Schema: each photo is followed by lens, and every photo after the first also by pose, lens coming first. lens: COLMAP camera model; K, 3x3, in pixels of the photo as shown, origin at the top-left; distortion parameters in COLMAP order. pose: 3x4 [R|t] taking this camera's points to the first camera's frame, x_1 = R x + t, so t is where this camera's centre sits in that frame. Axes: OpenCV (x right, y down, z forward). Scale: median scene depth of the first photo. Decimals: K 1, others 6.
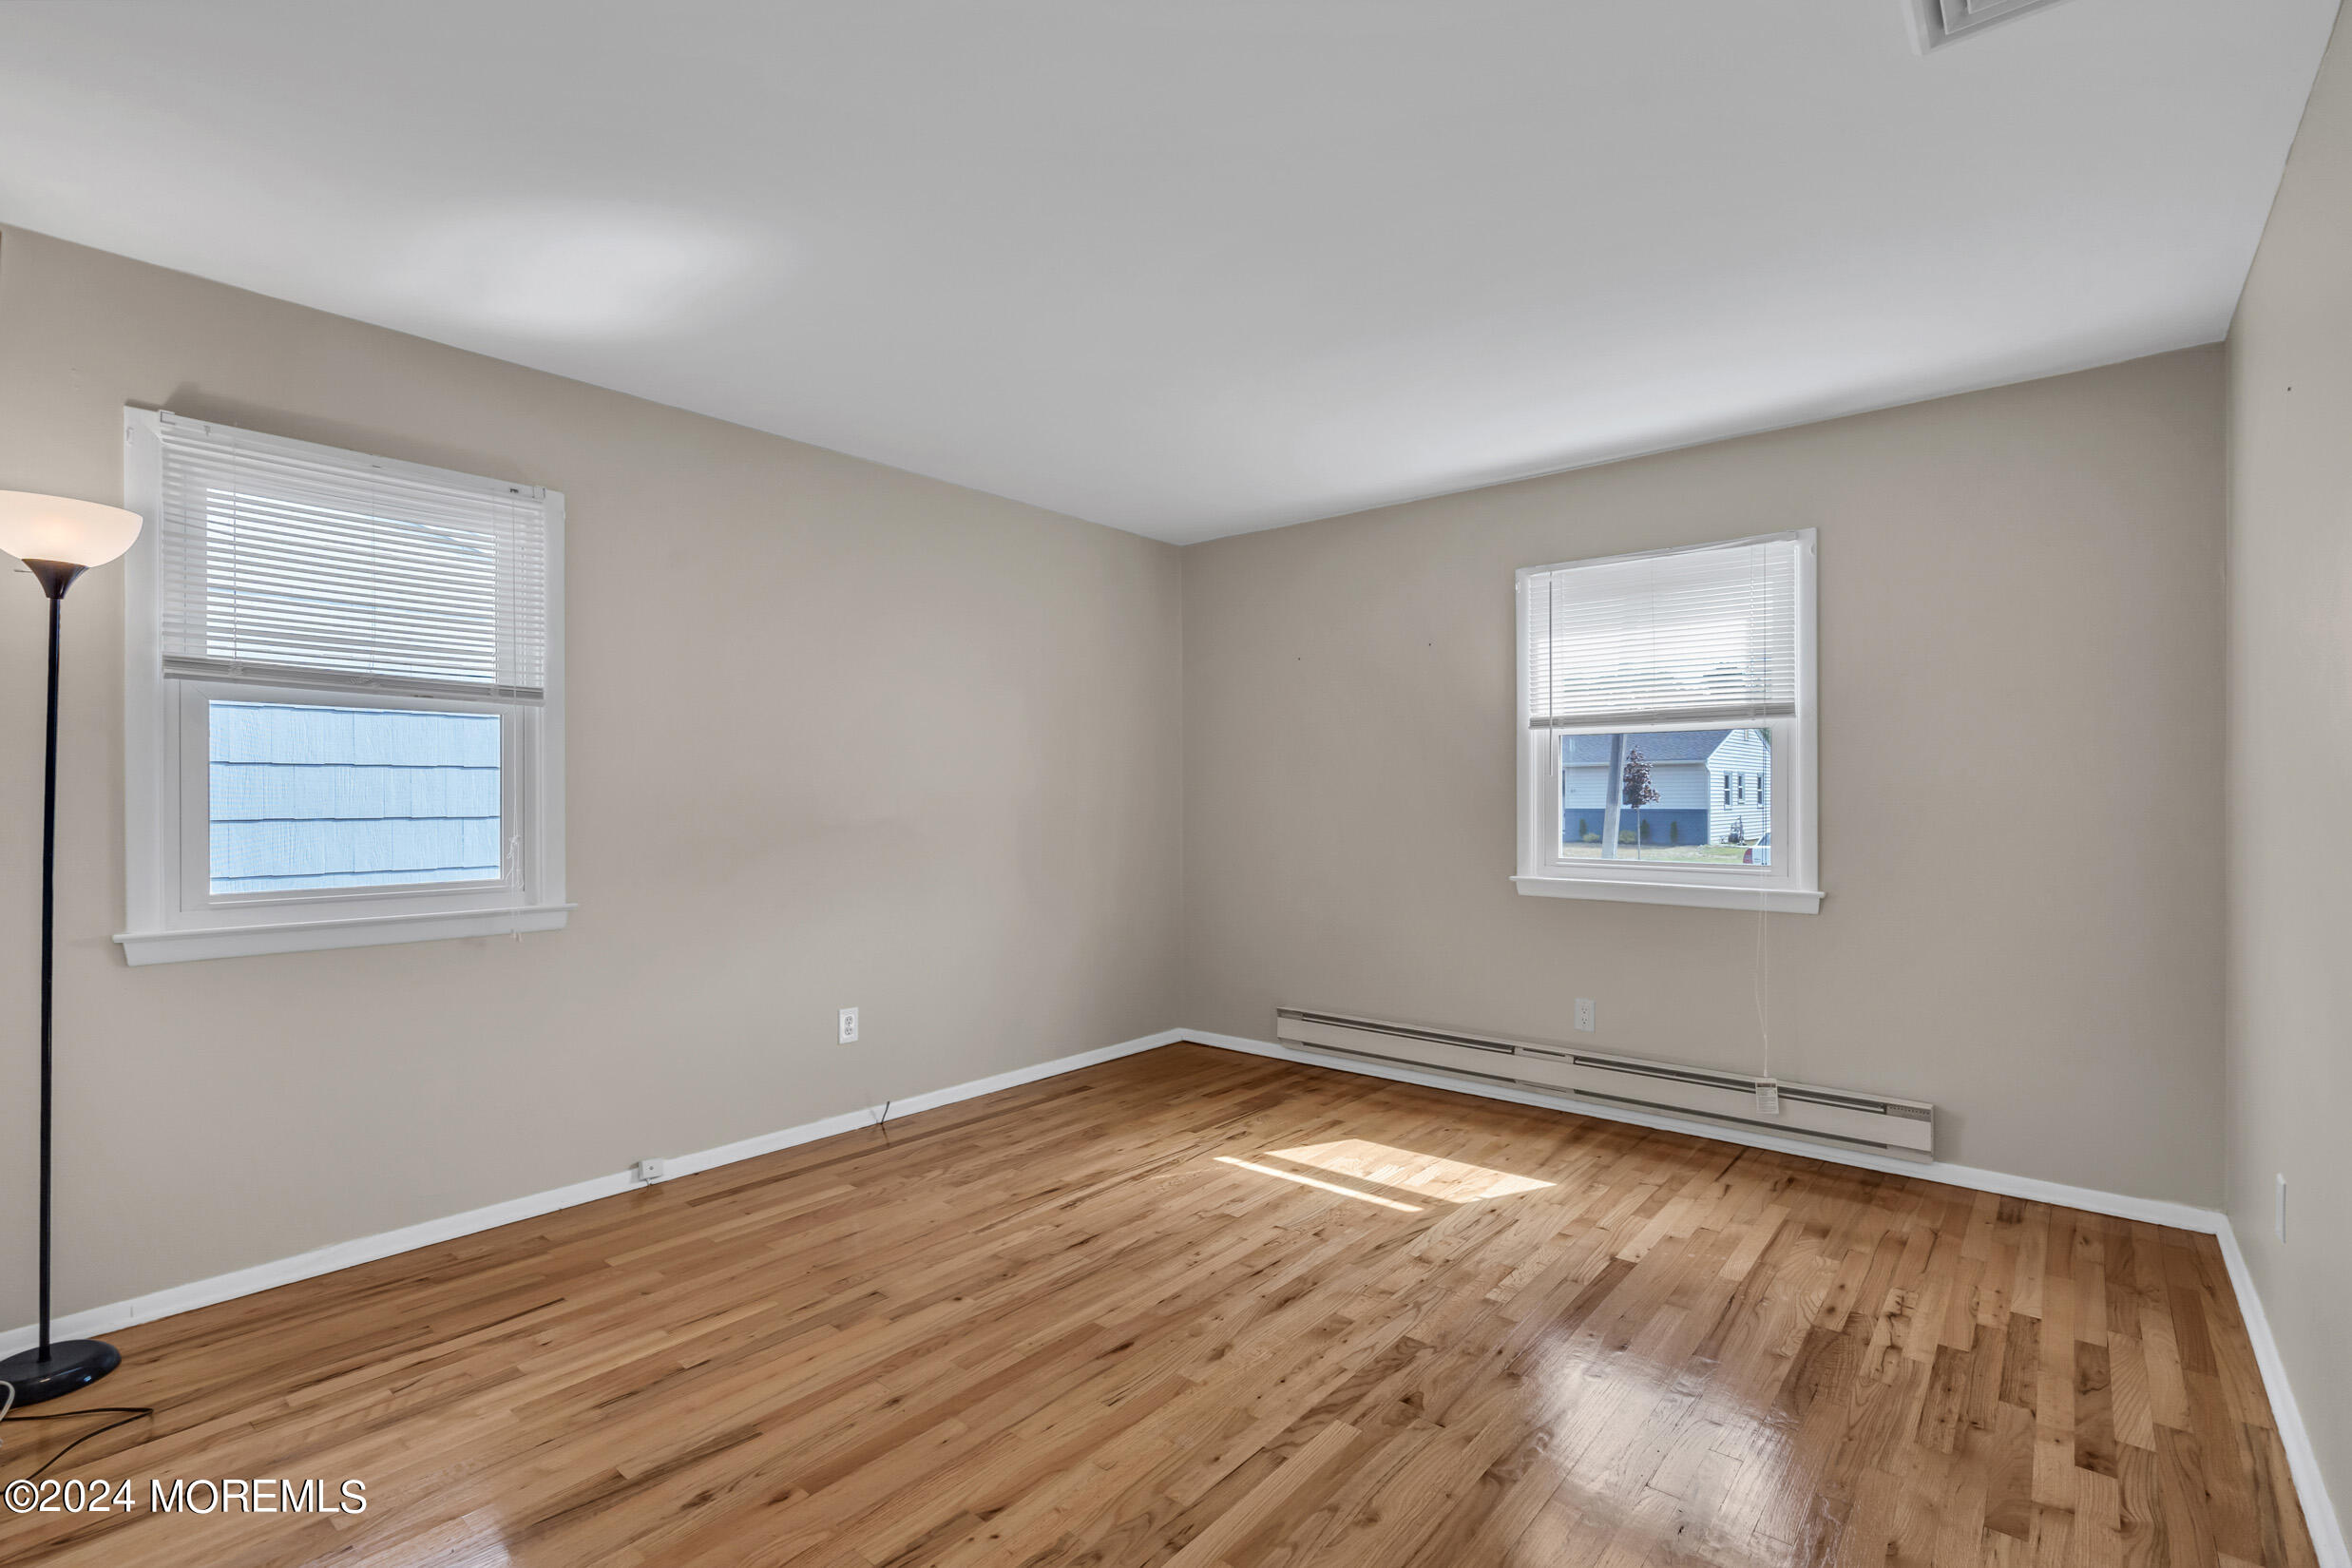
lens RADIAL K [[1067.0, 0, 1180.8], [0, 1067.0, 790.4], [0, 0, 1]] dist [-0.002719, -0.000183]
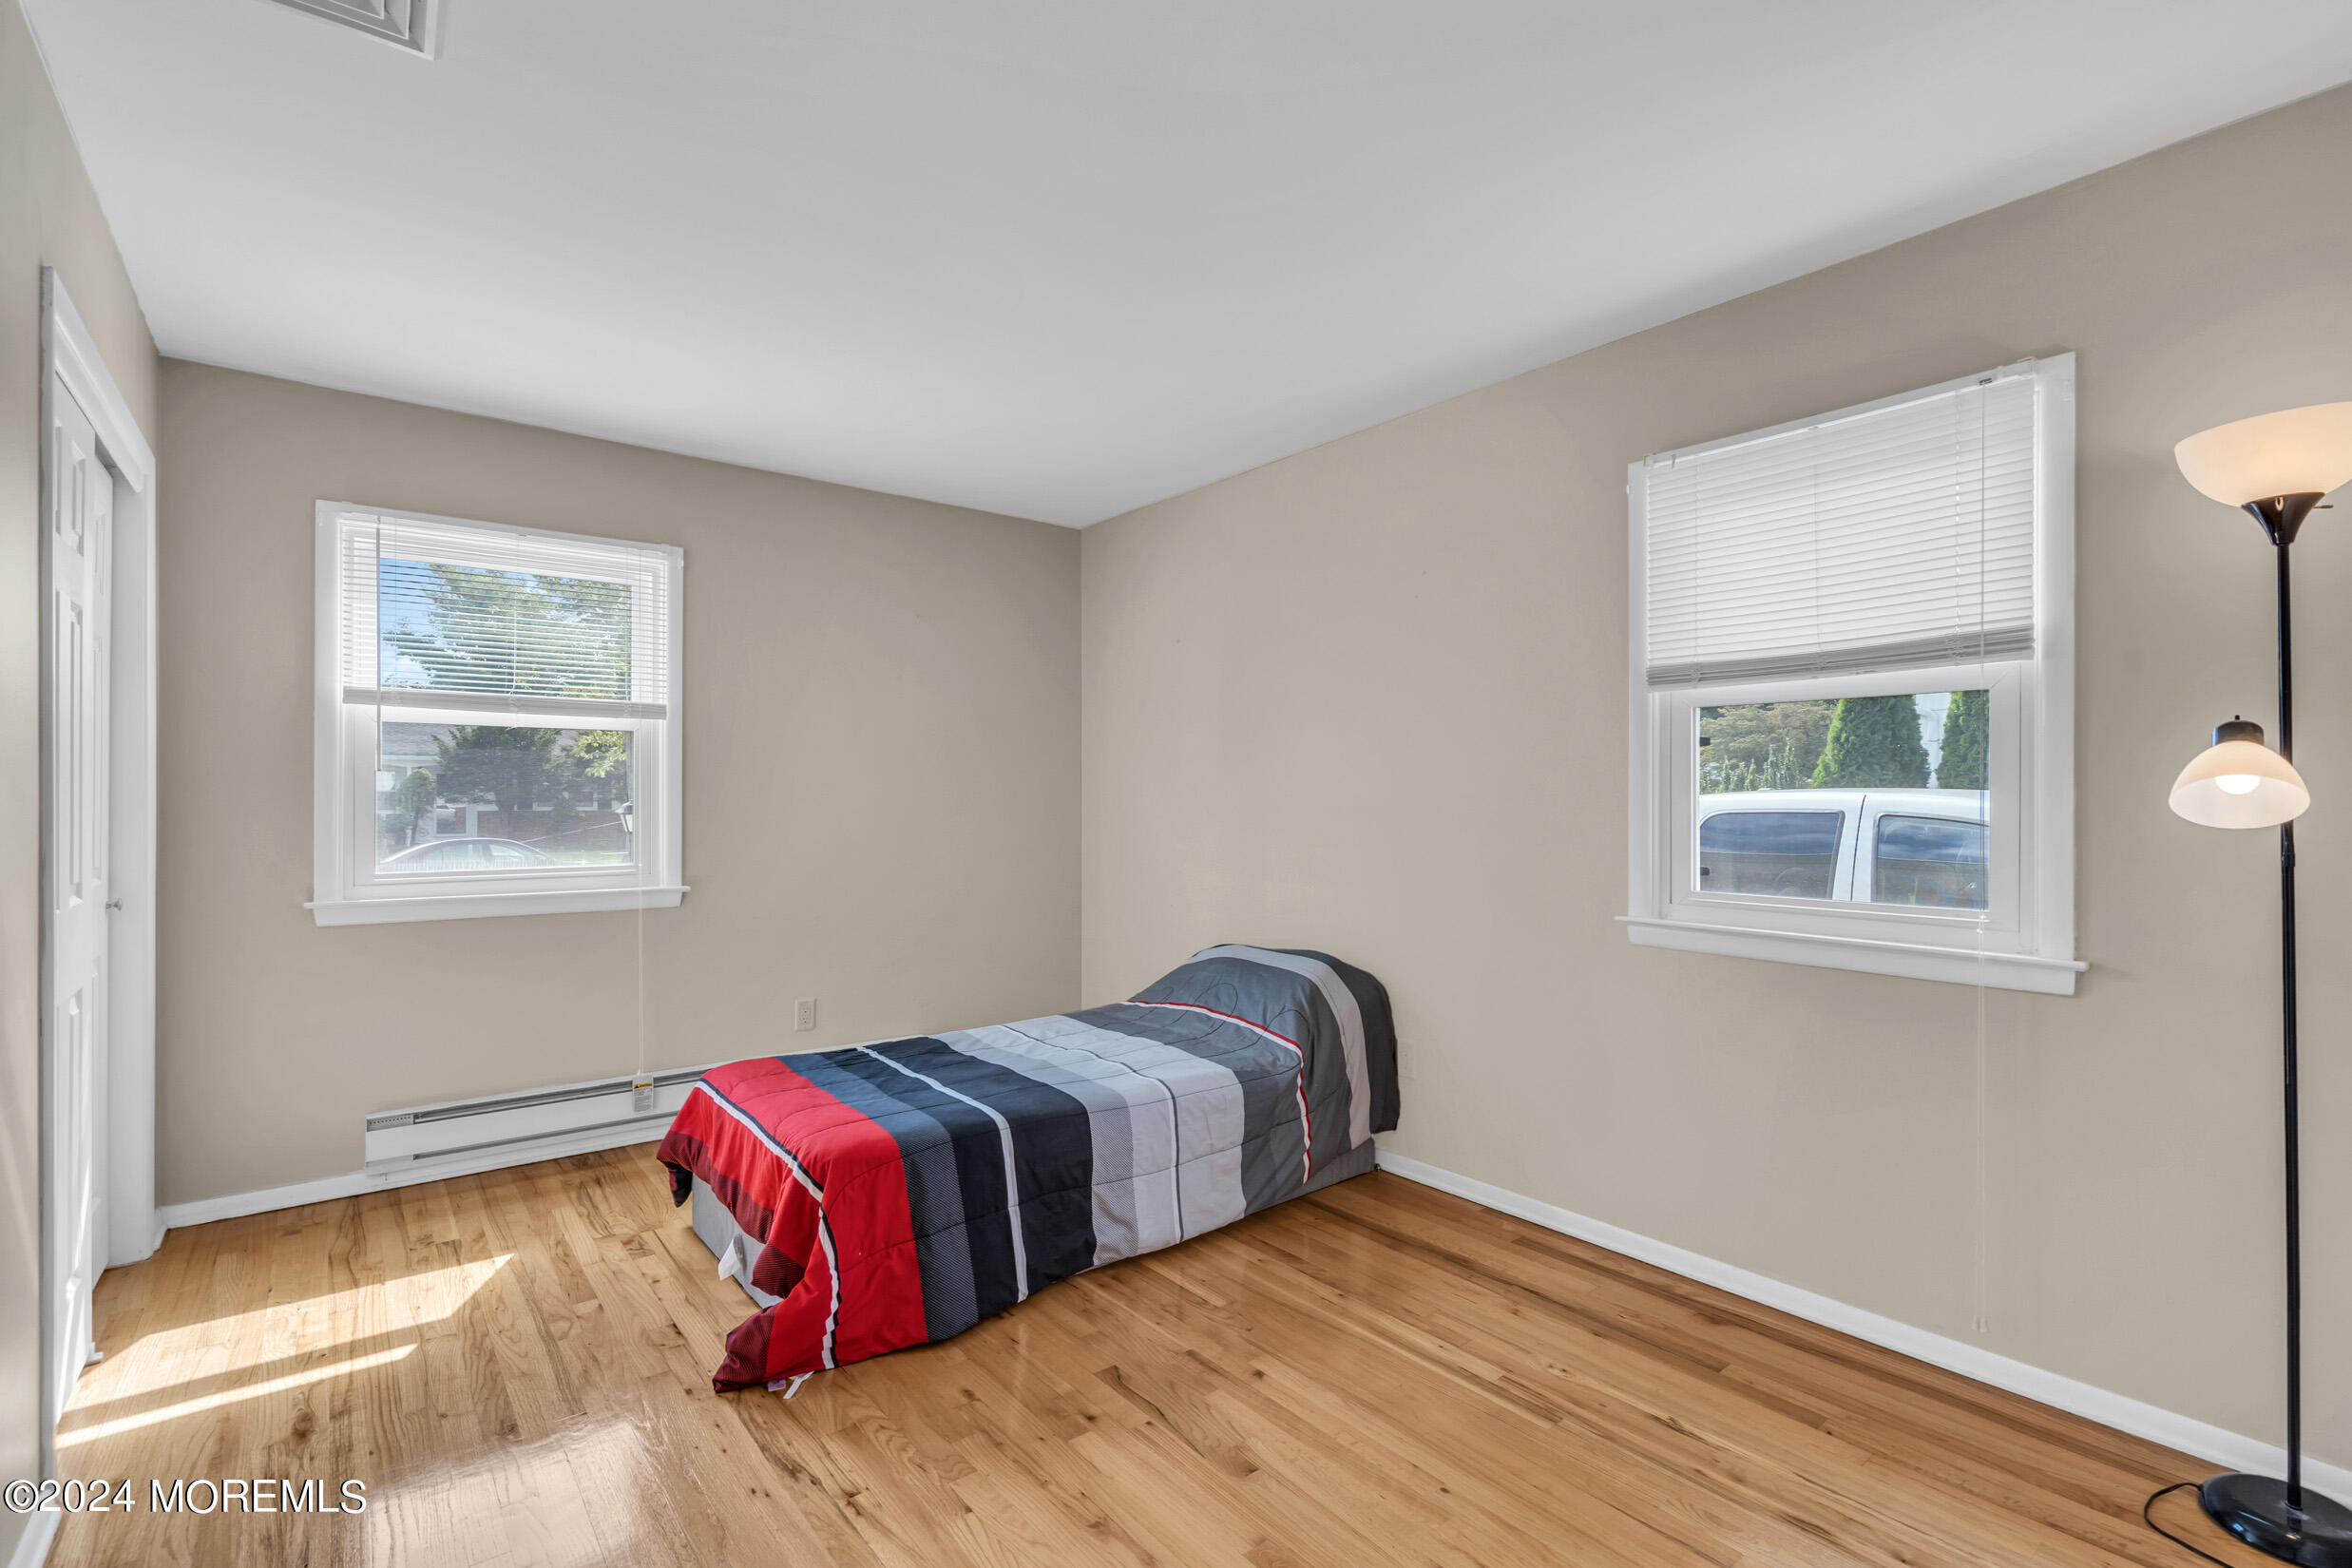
lens RADIAL K [[1081.5, 0, 1176.0], [0, 1081.5, 784.0], [0, 0, 1]] dist [-0.026123, -0.000189]
pose [[0.210292, 0.005840, 0.977621, -0.547546], [-0.001338, 0.999983, -0.005686, -0.004559], [-0.977638, -0.000112, 0.210296, 0.439383]]
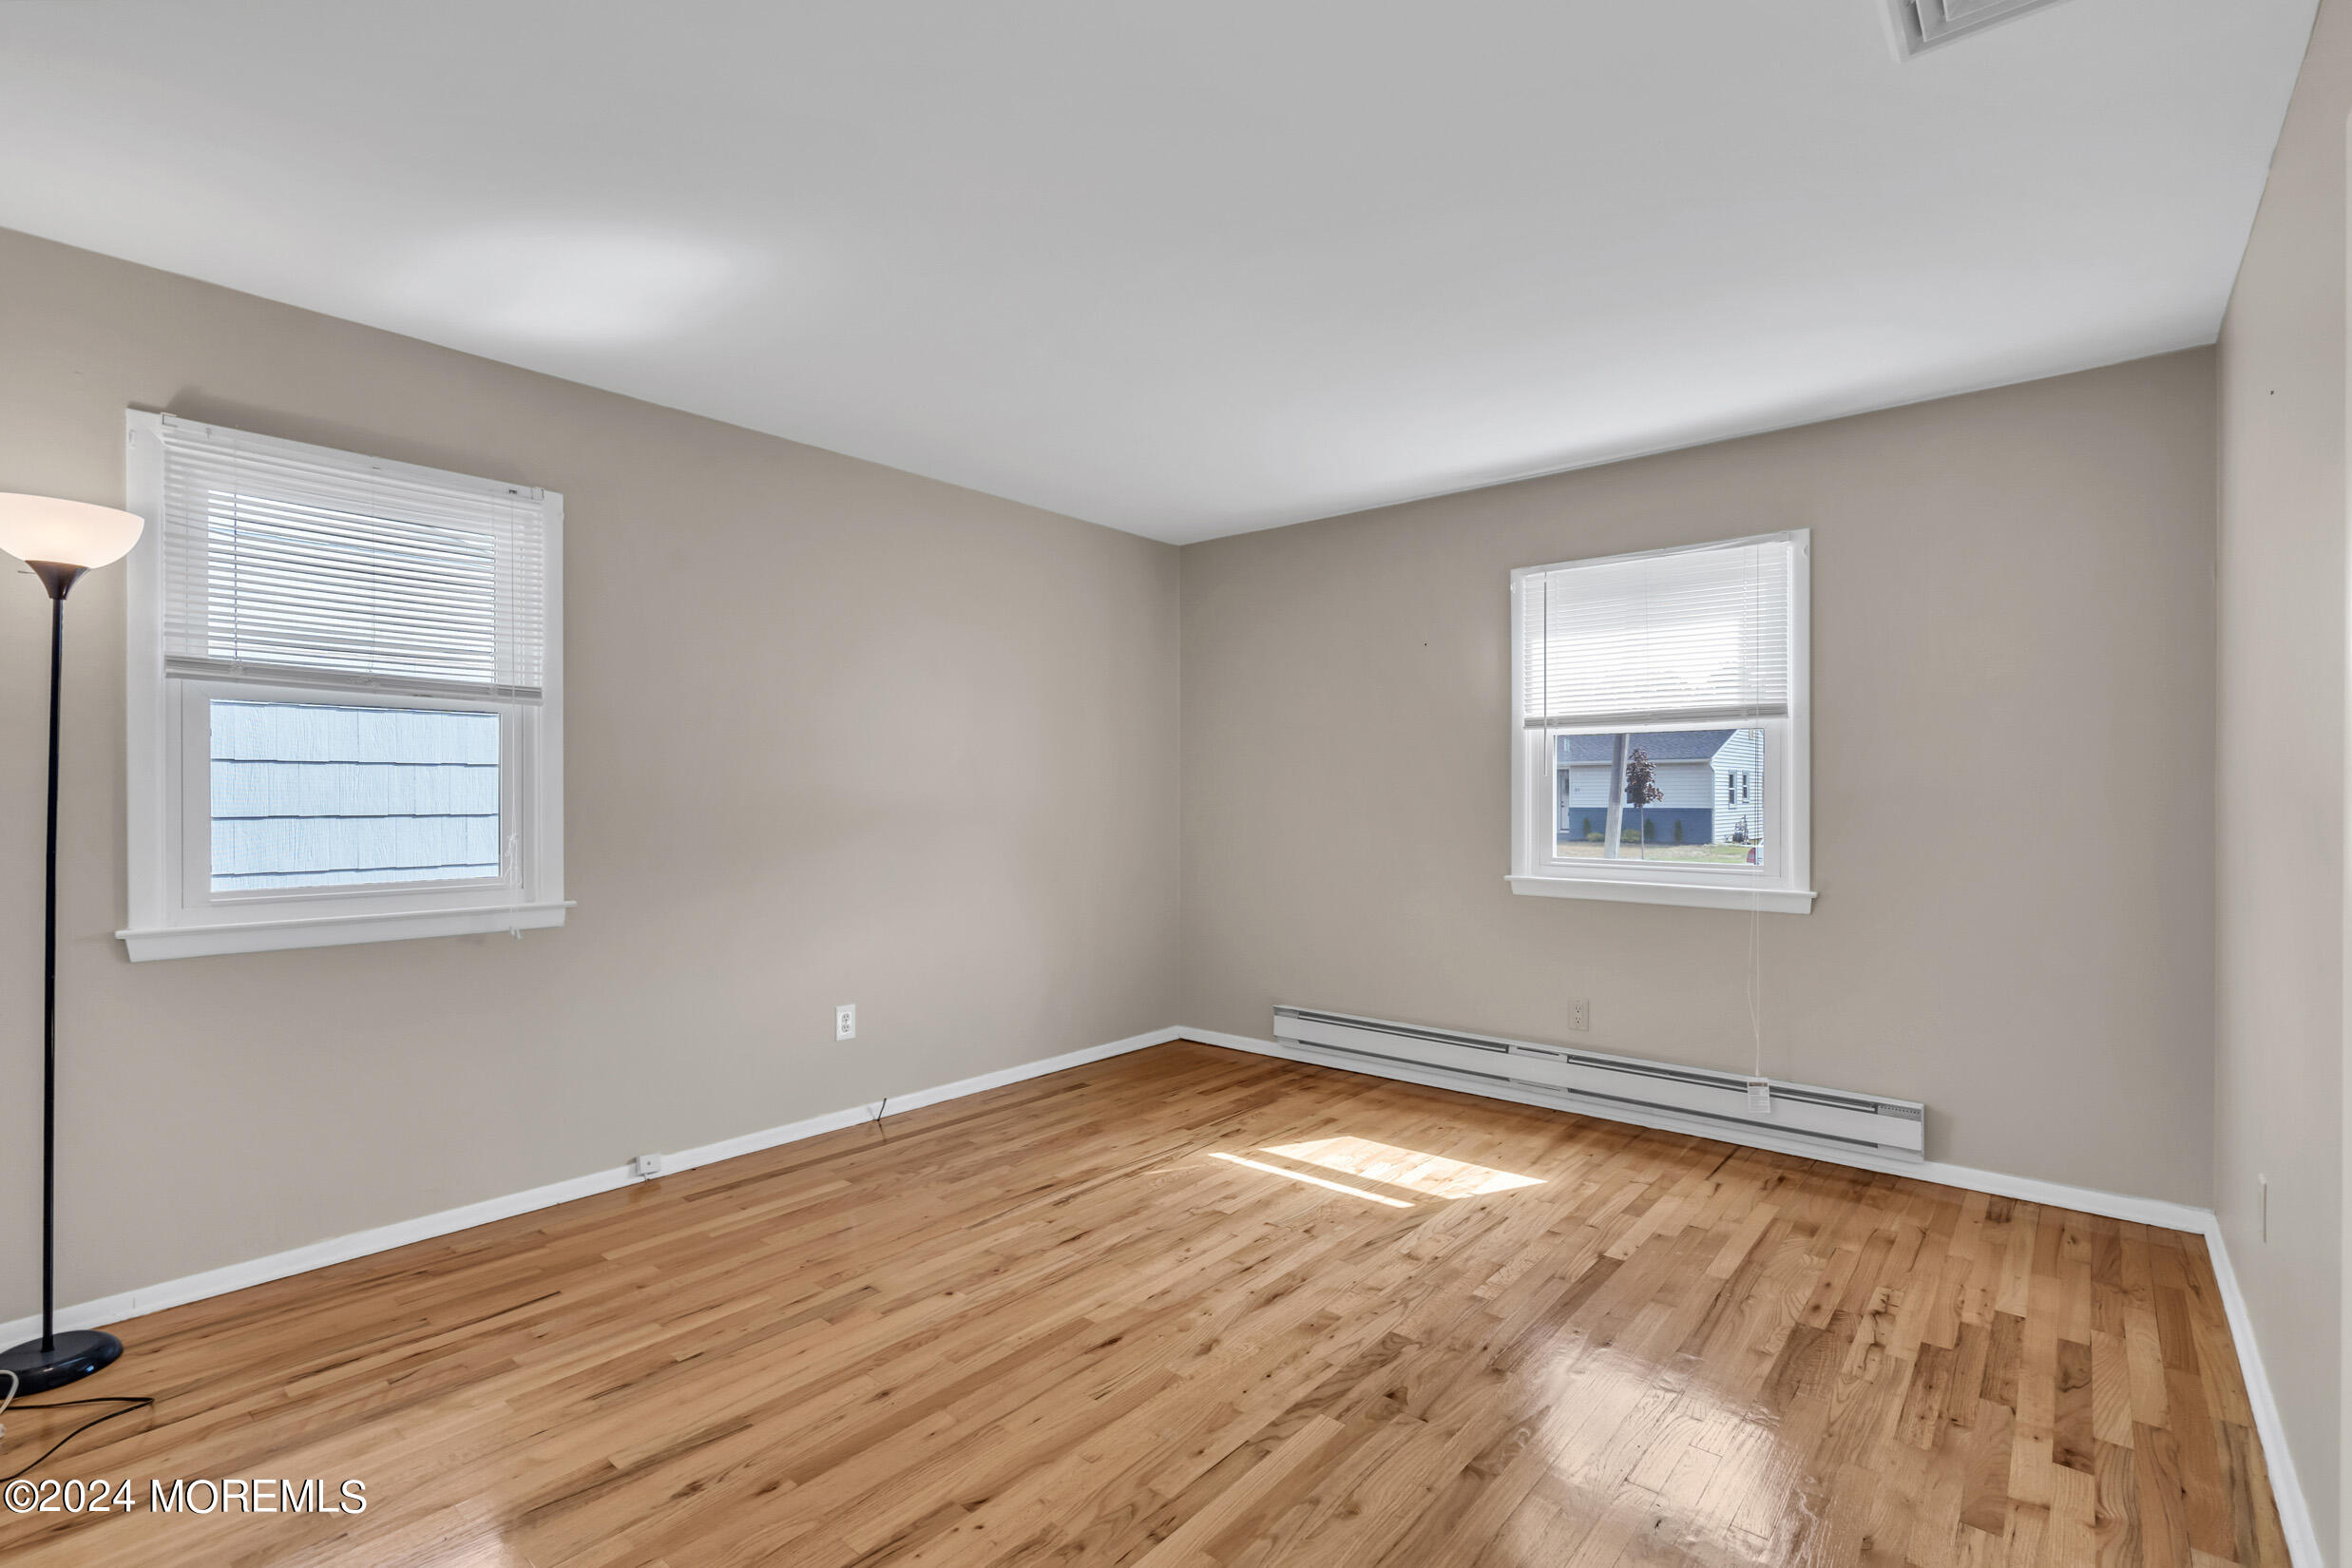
lens RADIAL K [[1067.0, 0, 1180.8], [0, 1067.0, 790.4], [0, 0, 1]] dist [-0.002719, -0.000183]
pose [[0.999989, 0.001602, -0.004425, 0.015082], [-0.001594, 0.999997, 0.001890, -0.001883], [0.004428, -0.001883, 0.999988, -0.008293]]
